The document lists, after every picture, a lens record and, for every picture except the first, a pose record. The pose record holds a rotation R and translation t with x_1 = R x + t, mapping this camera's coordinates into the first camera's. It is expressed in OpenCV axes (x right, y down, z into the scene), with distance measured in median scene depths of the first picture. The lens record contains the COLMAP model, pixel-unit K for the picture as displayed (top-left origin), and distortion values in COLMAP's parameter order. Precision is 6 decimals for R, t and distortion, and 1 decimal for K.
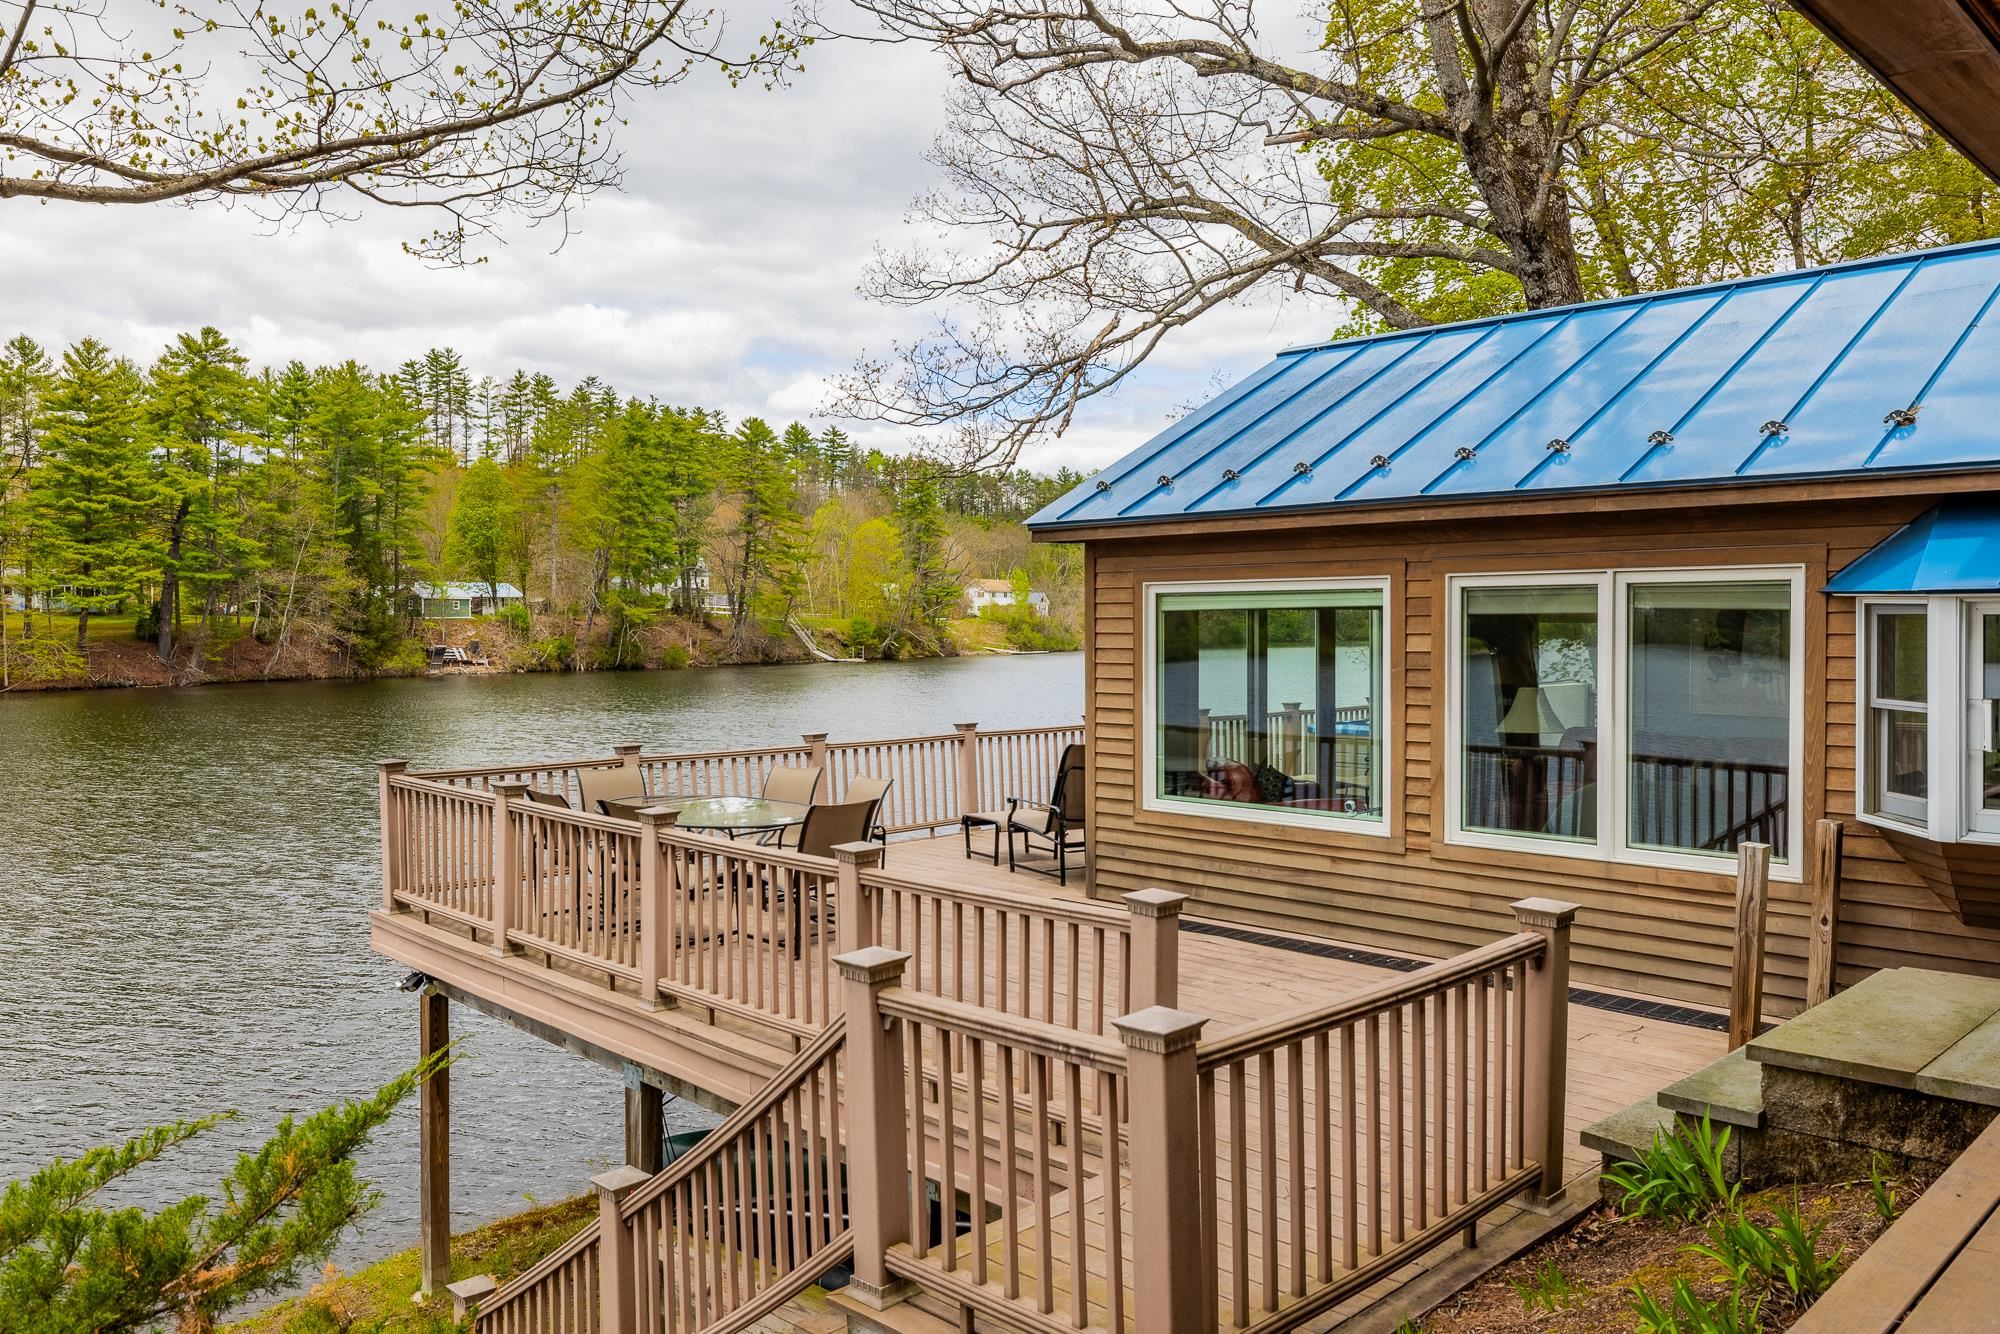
lens RADIAL K [[1473.5, 0, 991.8], [0, 1473.5, 660.1], [0, 0, 1]] dist [-0.002236, -0.001962]
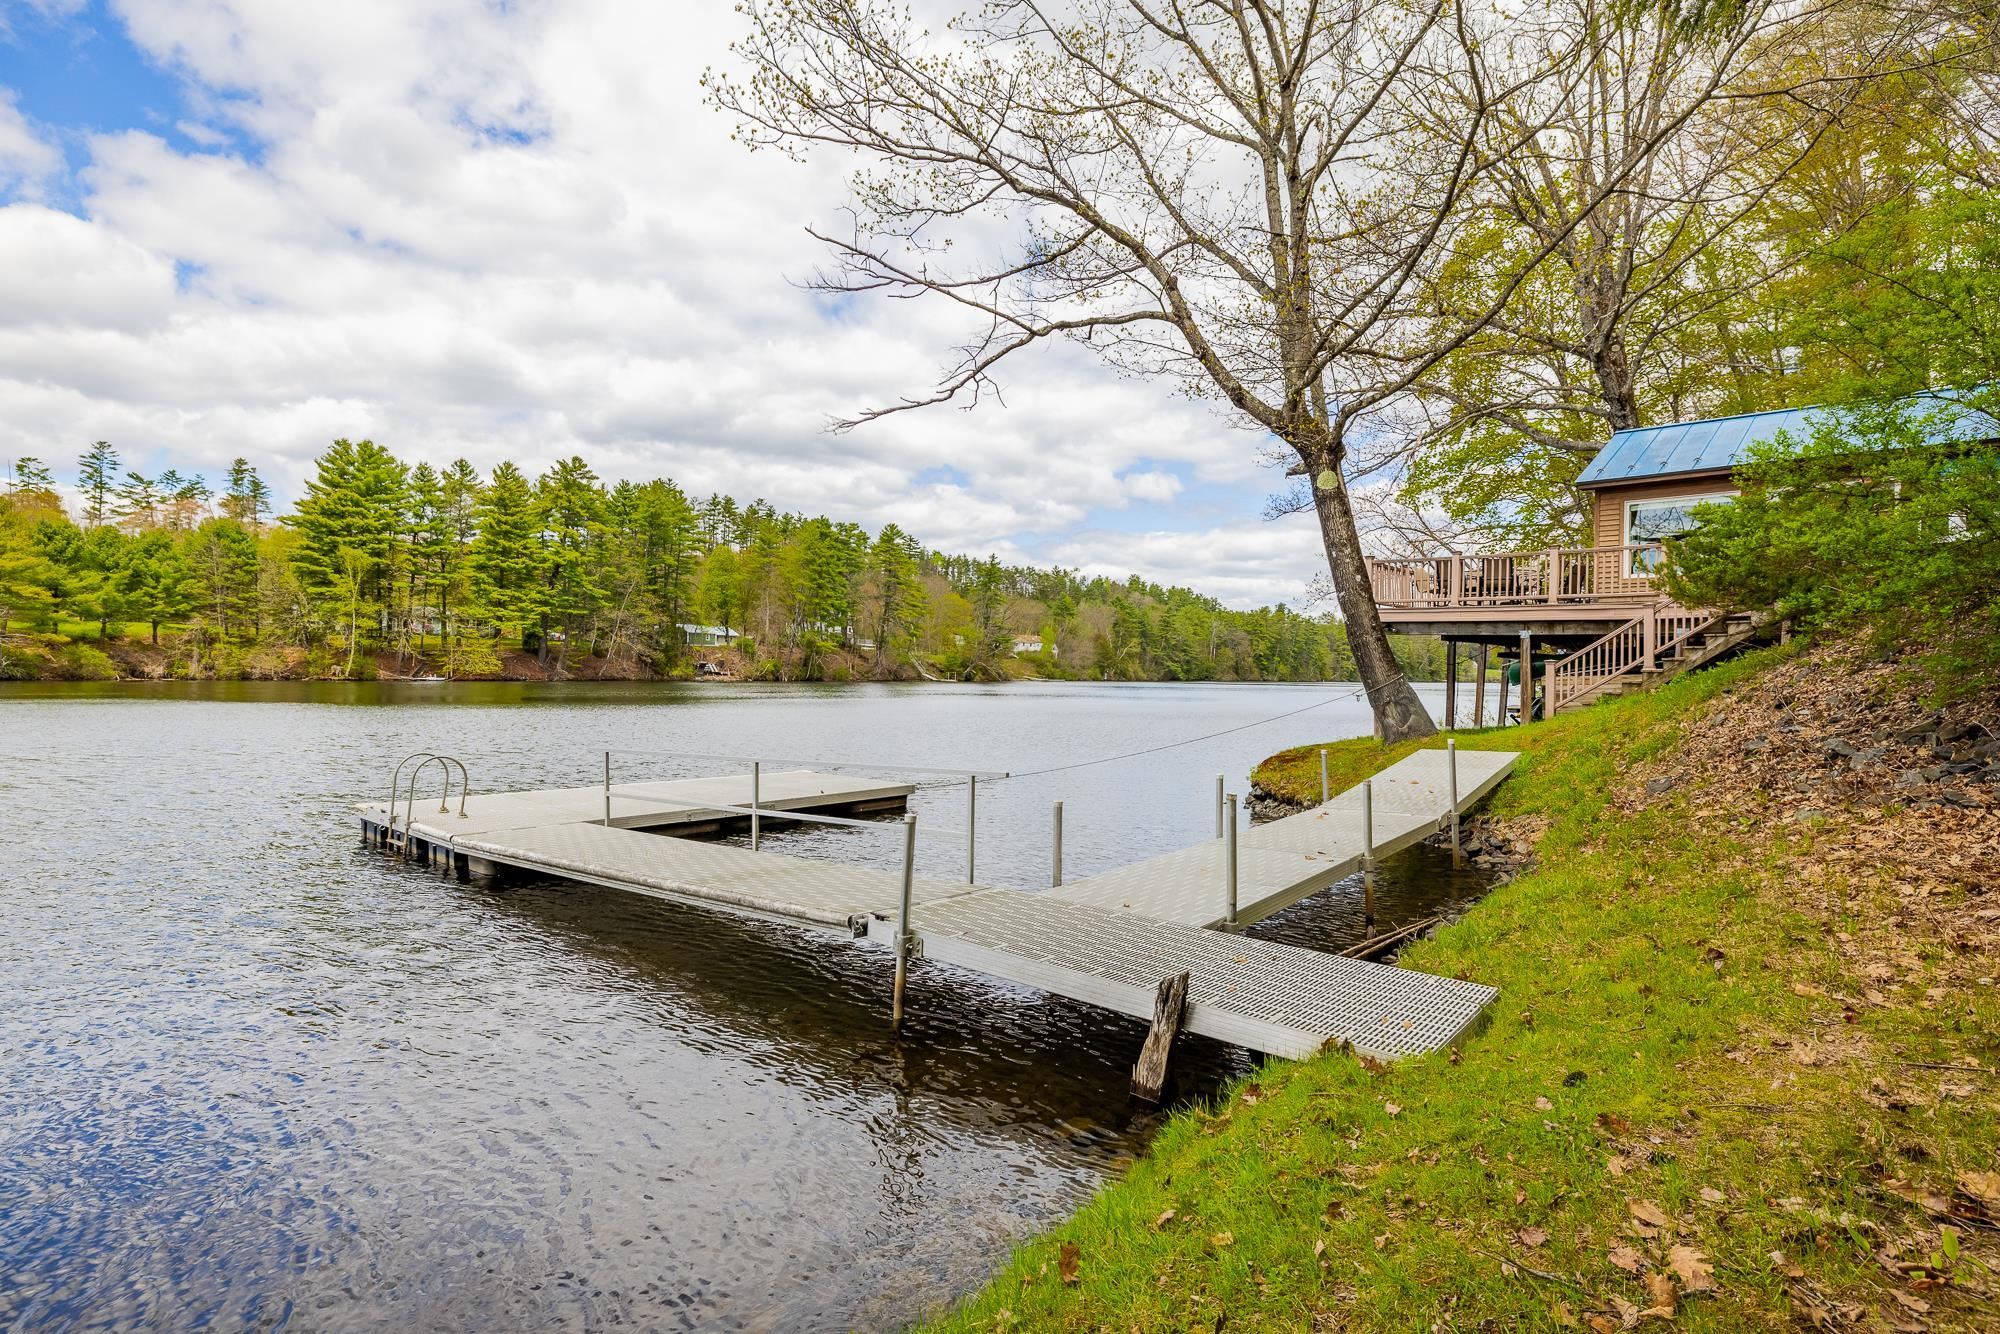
lens RADIAL K [[984.5, 0, 1006.6], [0, 984.5, 674.7], [0, 0, 1]] dist [-0.008463, 0.001306]
pose [[0.999590, 0.018780, 0.021604, -0.079871], [-0.018272, 0.999557, -0.023508, 0.024754], [-0.022036, 0.023104, 0.999490, -0.063031]]
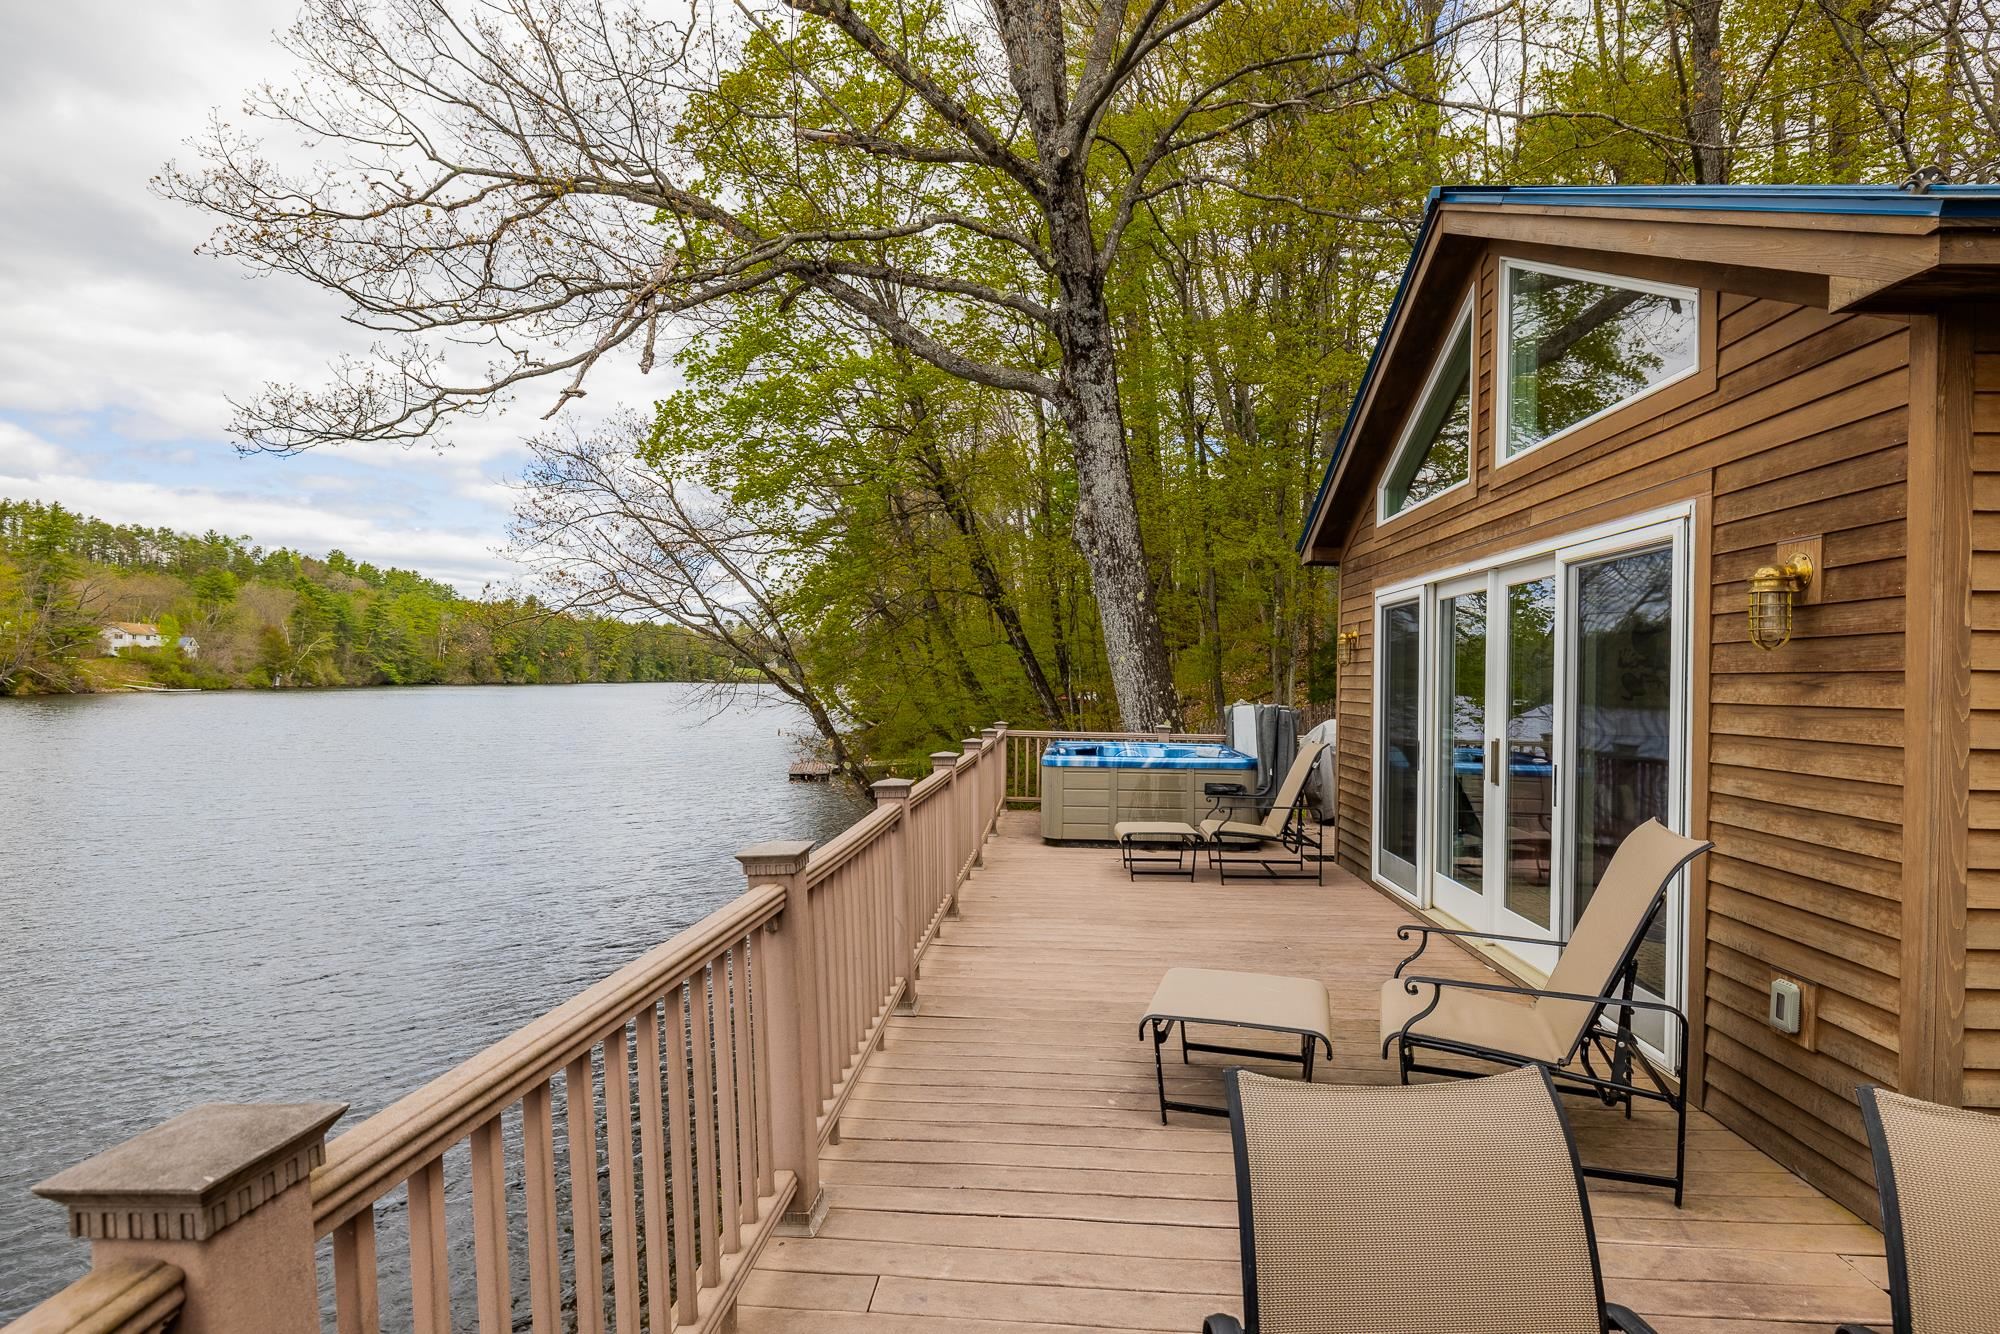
lens RADIAL K [[984.5, 0, 1006.6], [0, 984.5, 674.7], [0, 0, 1]] dist [-0.008463, 0.001306]
pose [[0.738457, 0.020003, 0.674004, -0.019846], [-0.002867, 0.999644, -0.026525, 0.001575], [-0.674294, 0.017655, 0.738252, 0.069313]]
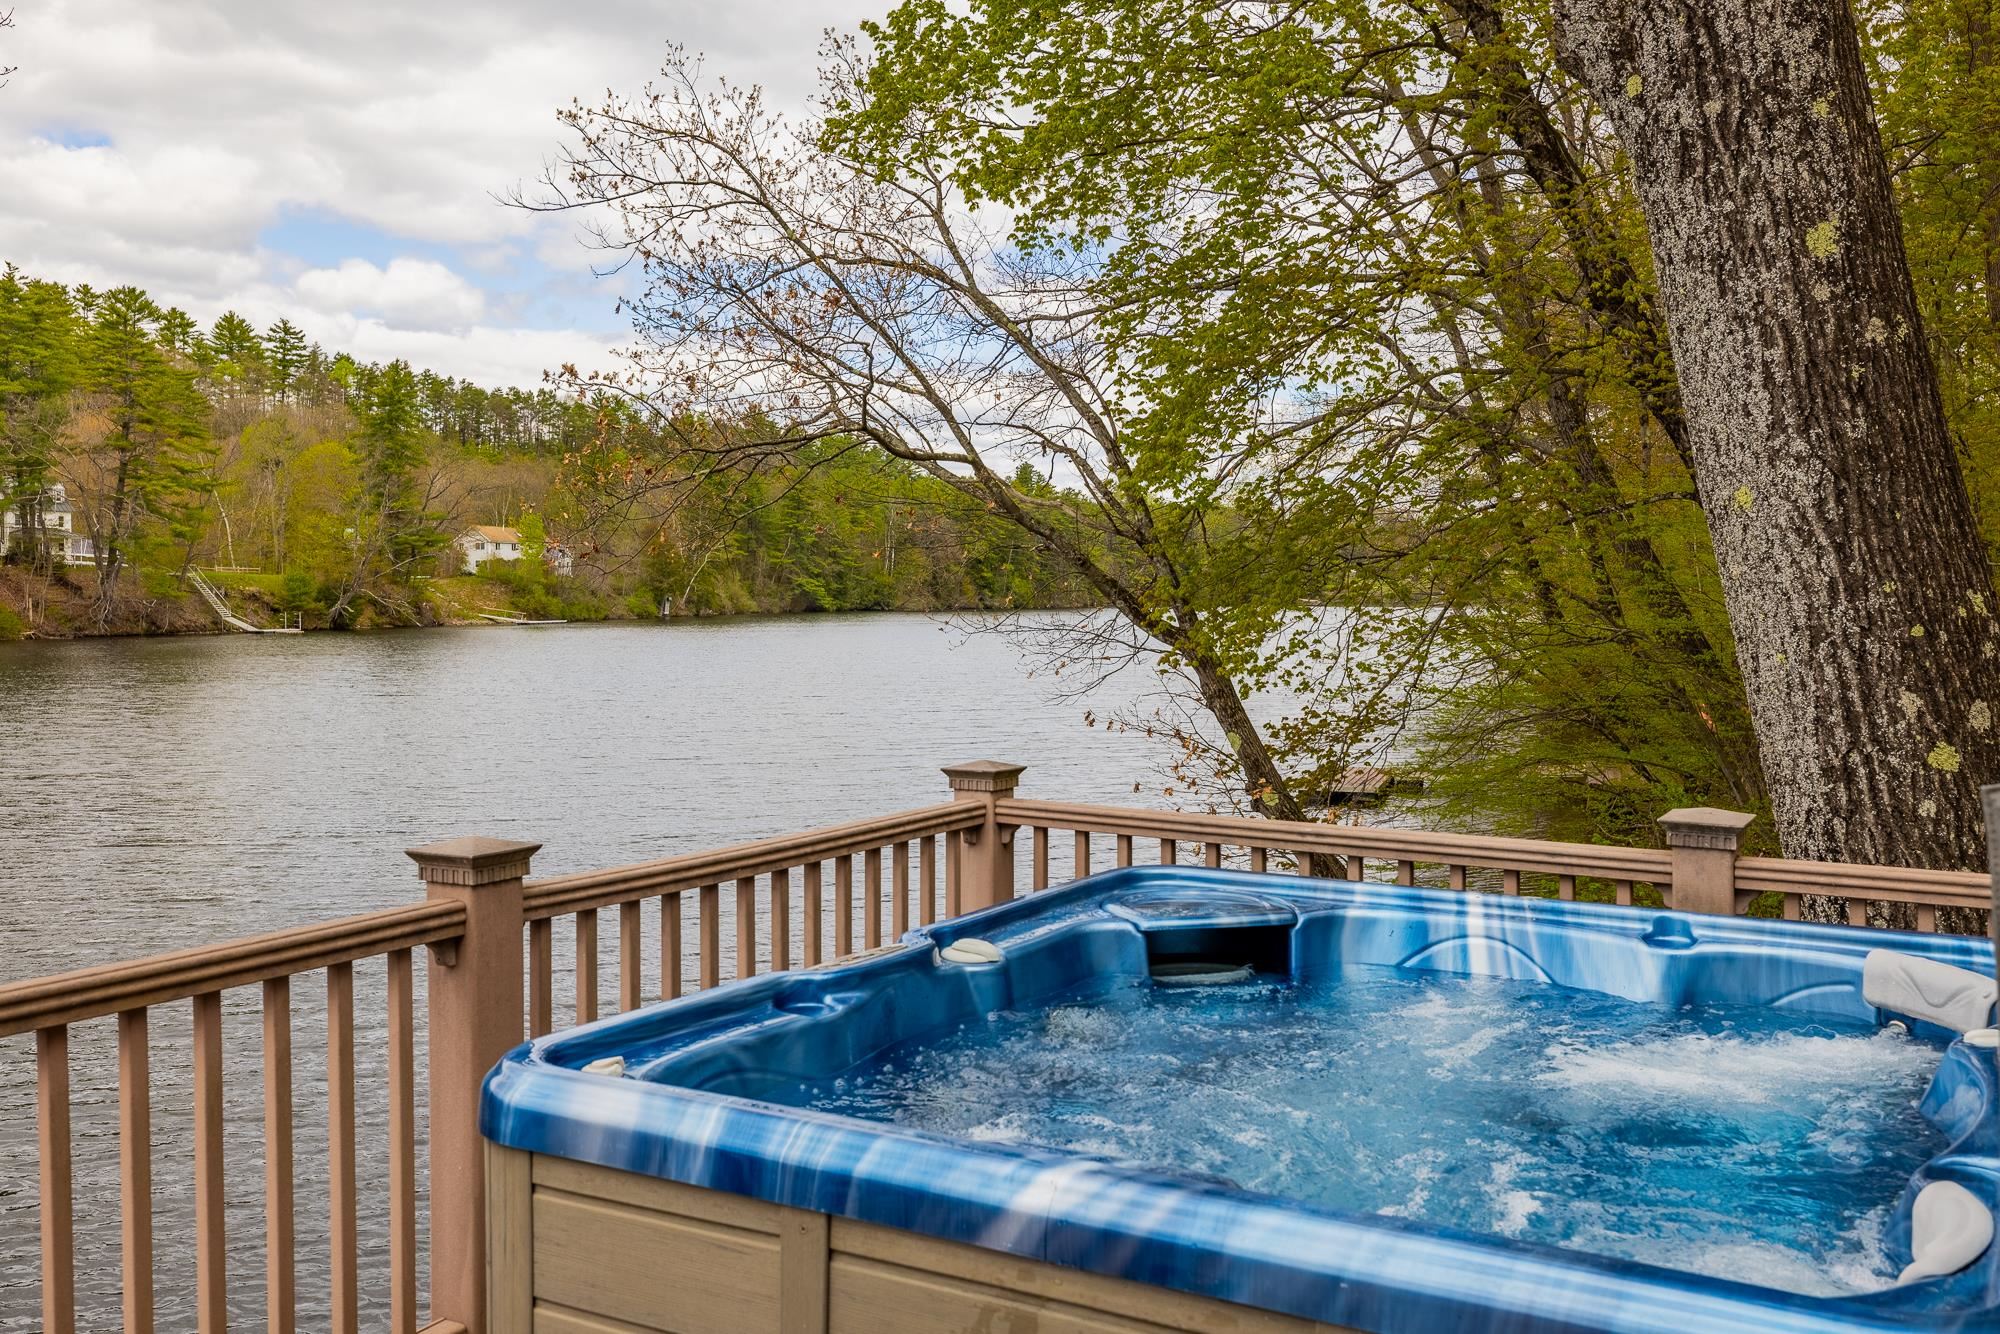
lens RADIAL K [[1764.0, 0, 1000.0], [0, 1764.0, 667.0], [0, 0, 1]] dist [-0.006885, 0.000359]
pose [[0.964784, -0.002058, 0.263035, 0.024689], [-0.002961, 0.999821, 0.018683, 0.000855], [-0.263027, -0.018803, 0.964605, 0.095791]]
